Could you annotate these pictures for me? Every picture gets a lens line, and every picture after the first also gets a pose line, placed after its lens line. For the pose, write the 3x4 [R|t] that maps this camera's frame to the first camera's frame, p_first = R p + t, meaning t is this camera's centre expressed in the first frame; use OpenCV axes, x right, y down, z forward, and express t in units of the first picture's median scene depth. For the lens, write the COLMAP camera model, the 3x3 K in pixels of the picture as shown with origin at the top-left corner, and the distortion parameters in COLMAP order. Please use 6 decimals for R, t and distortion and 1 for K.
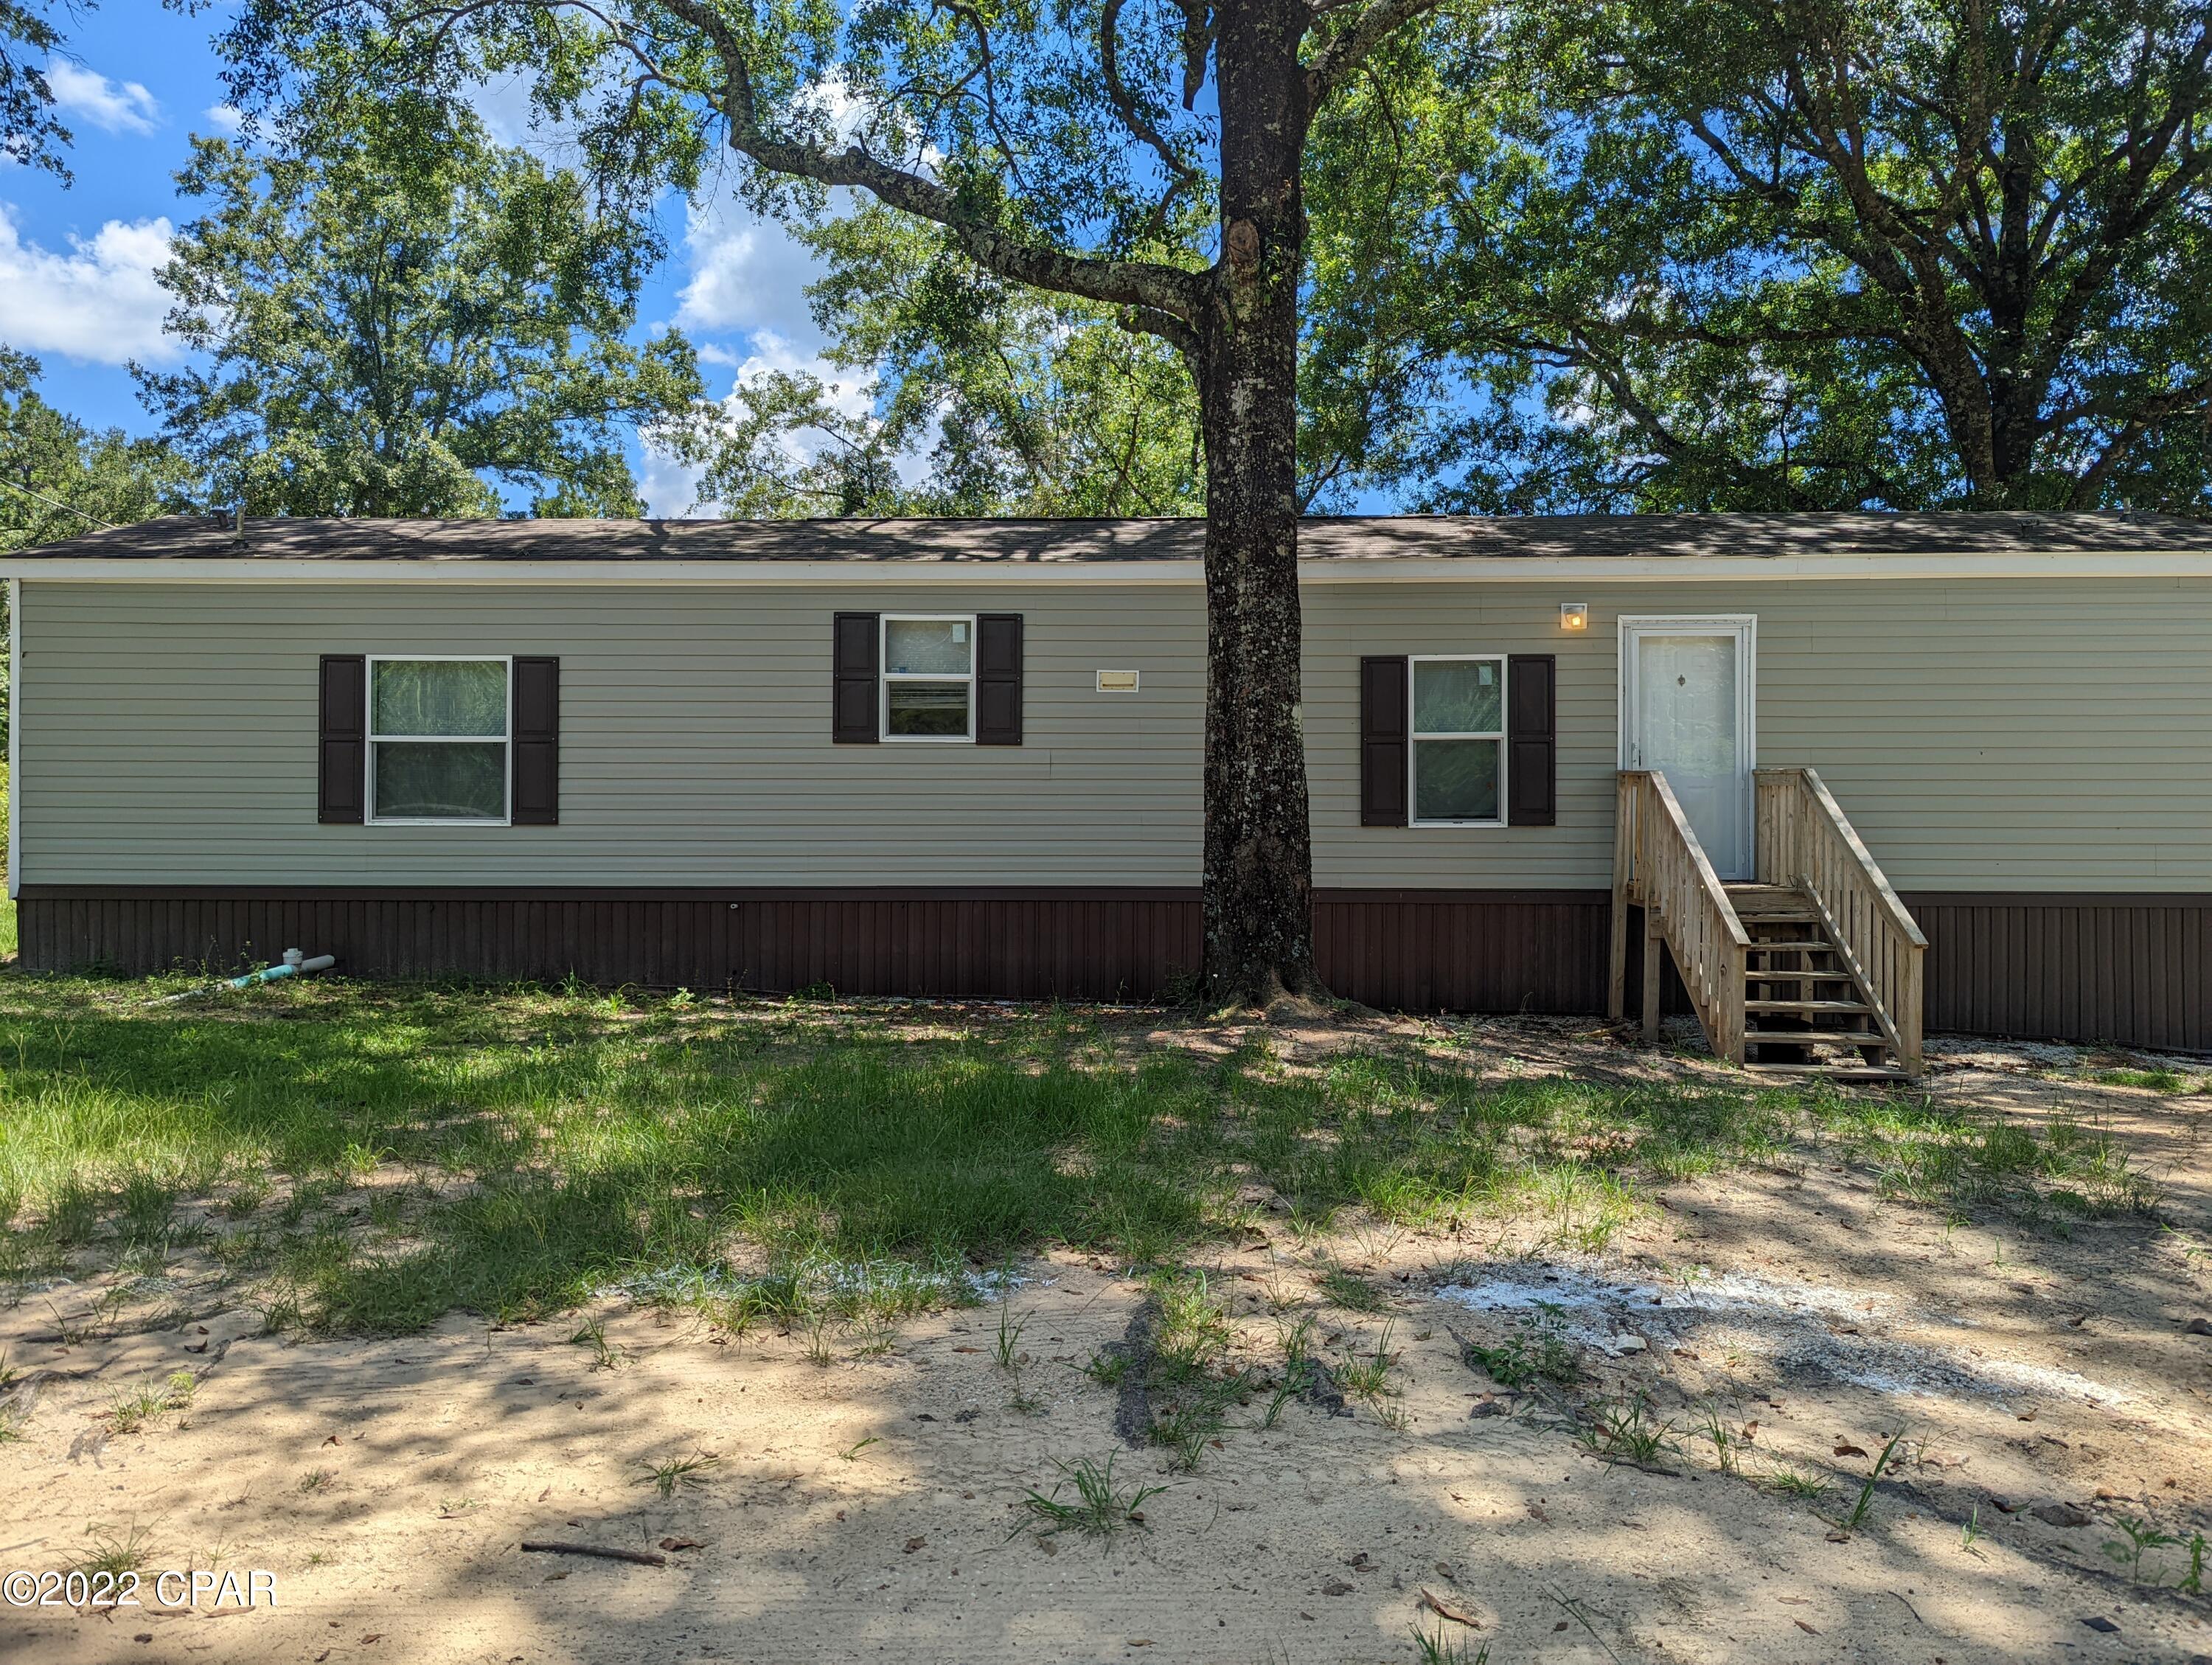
lens RADIAL K [[1552.2, 0, 1110.8], [0, 1552.2, 829.5], [0, 0, 1]] dist [0.052602, -0.045134]
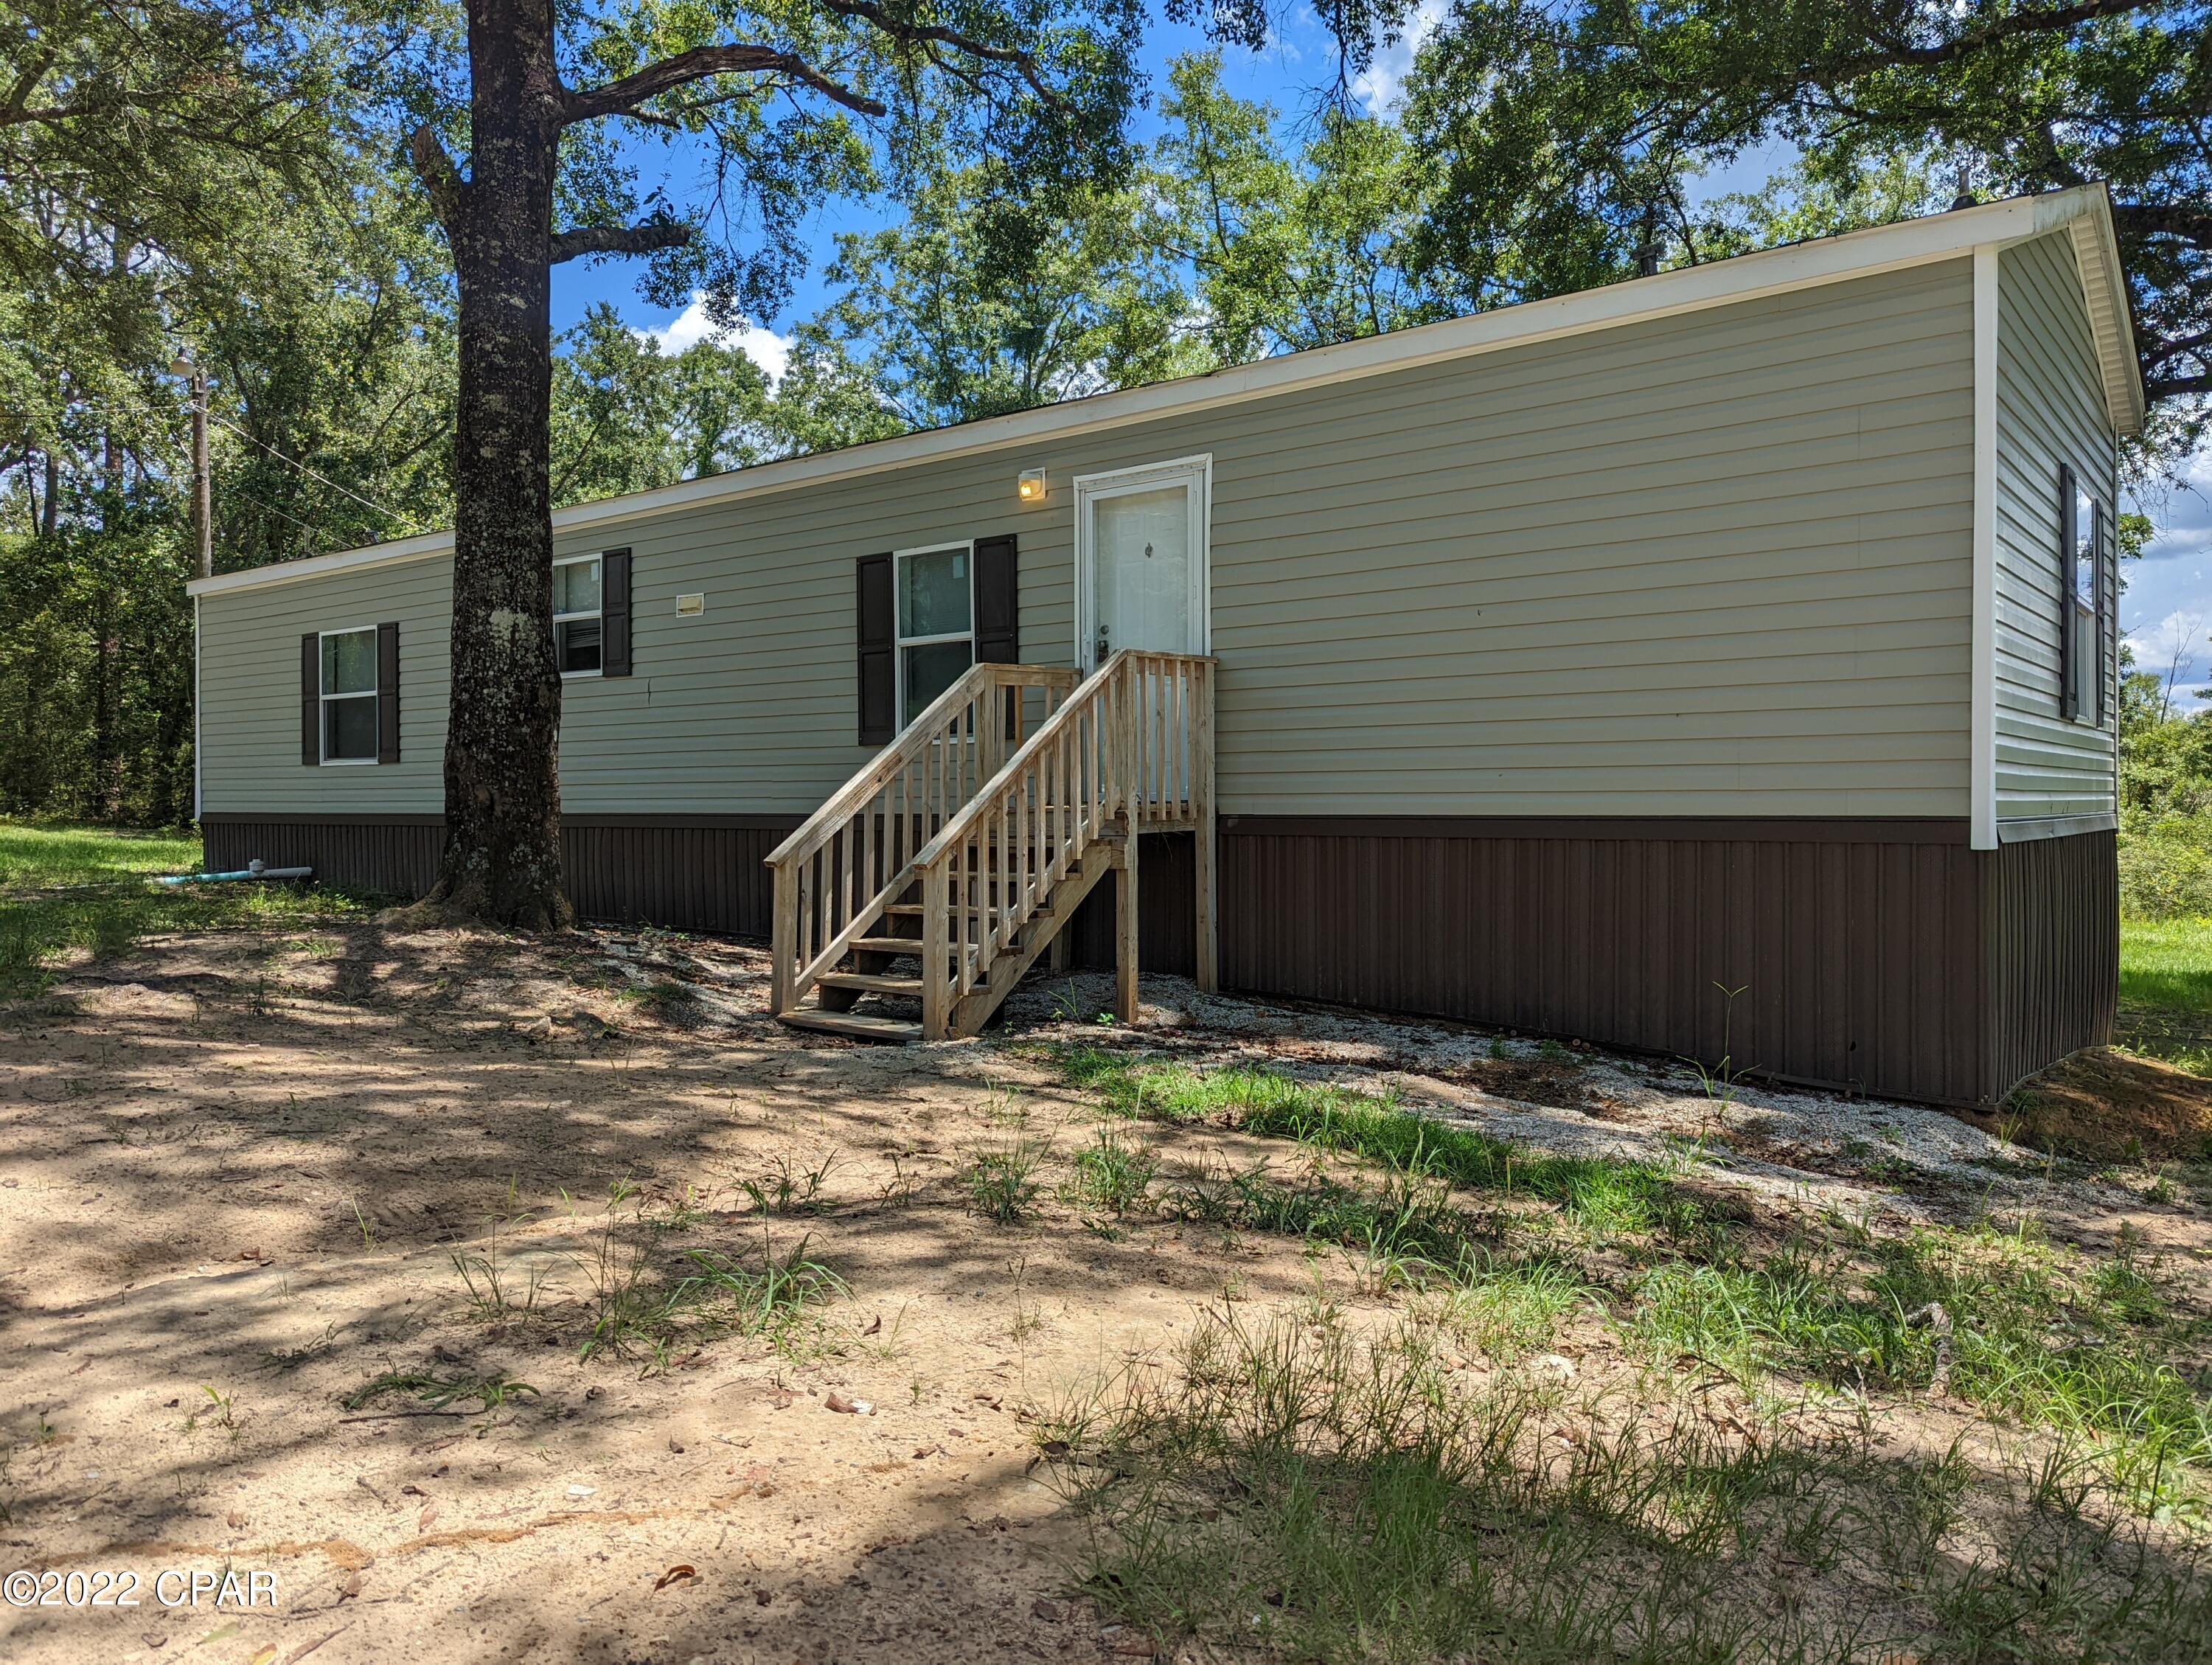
lens RADIAL K [[1552.2, 0, 1109.9], [0, 1552.2, 820.3], [0, 0, 1]] dist [0.052602, -0.045134]
pose [[0.808270, 0.001917, -0.588809, 0.800397], [-0.000719, 0.999997, 0.002269, 0.038868], [0.588812, -0.001410, 0.808269, 0.348042]]
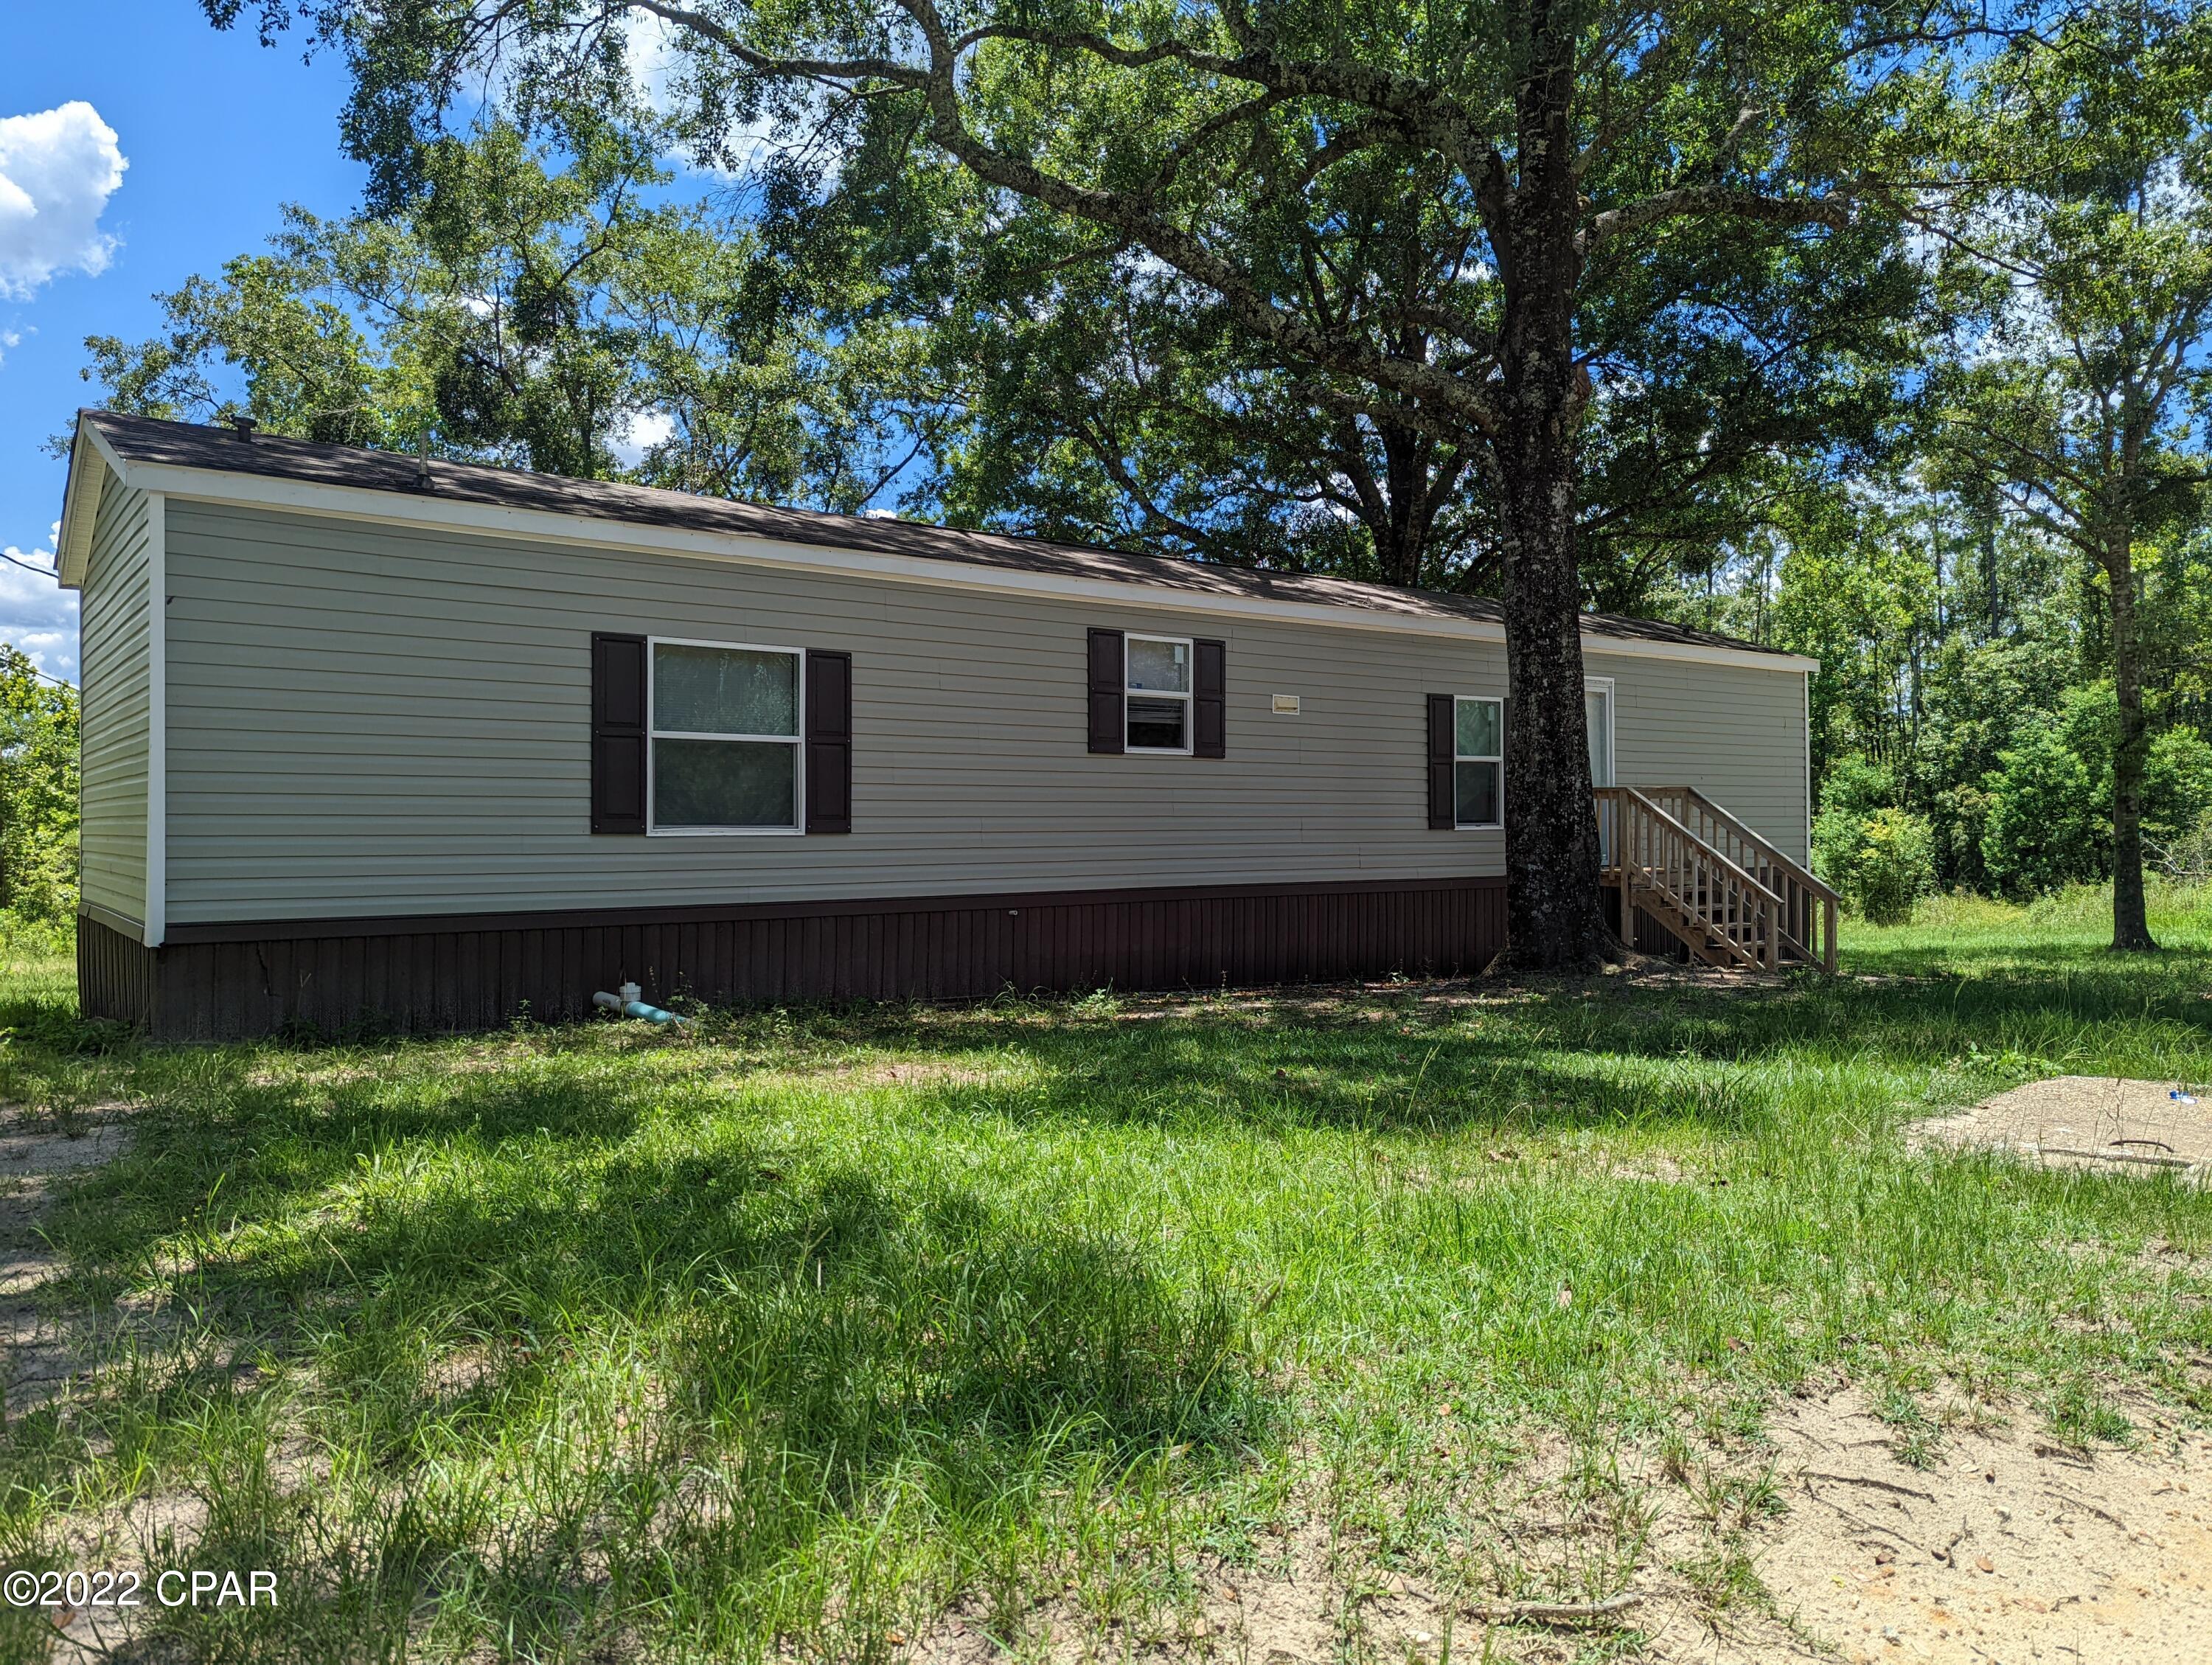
lens RADIAL K [[1552.2, 0, 1113.2], [0, 1552.2, 822.1], [0, 0, 1]] dist [0.052602, -0.045134]
pose [[0.774039, -0.004203, 0.633124, -0.821251], [0.005668, 0.999984, -0.000290, -0.008480], [-0.633112, 0.003813, 0.774051, 0.182866]]
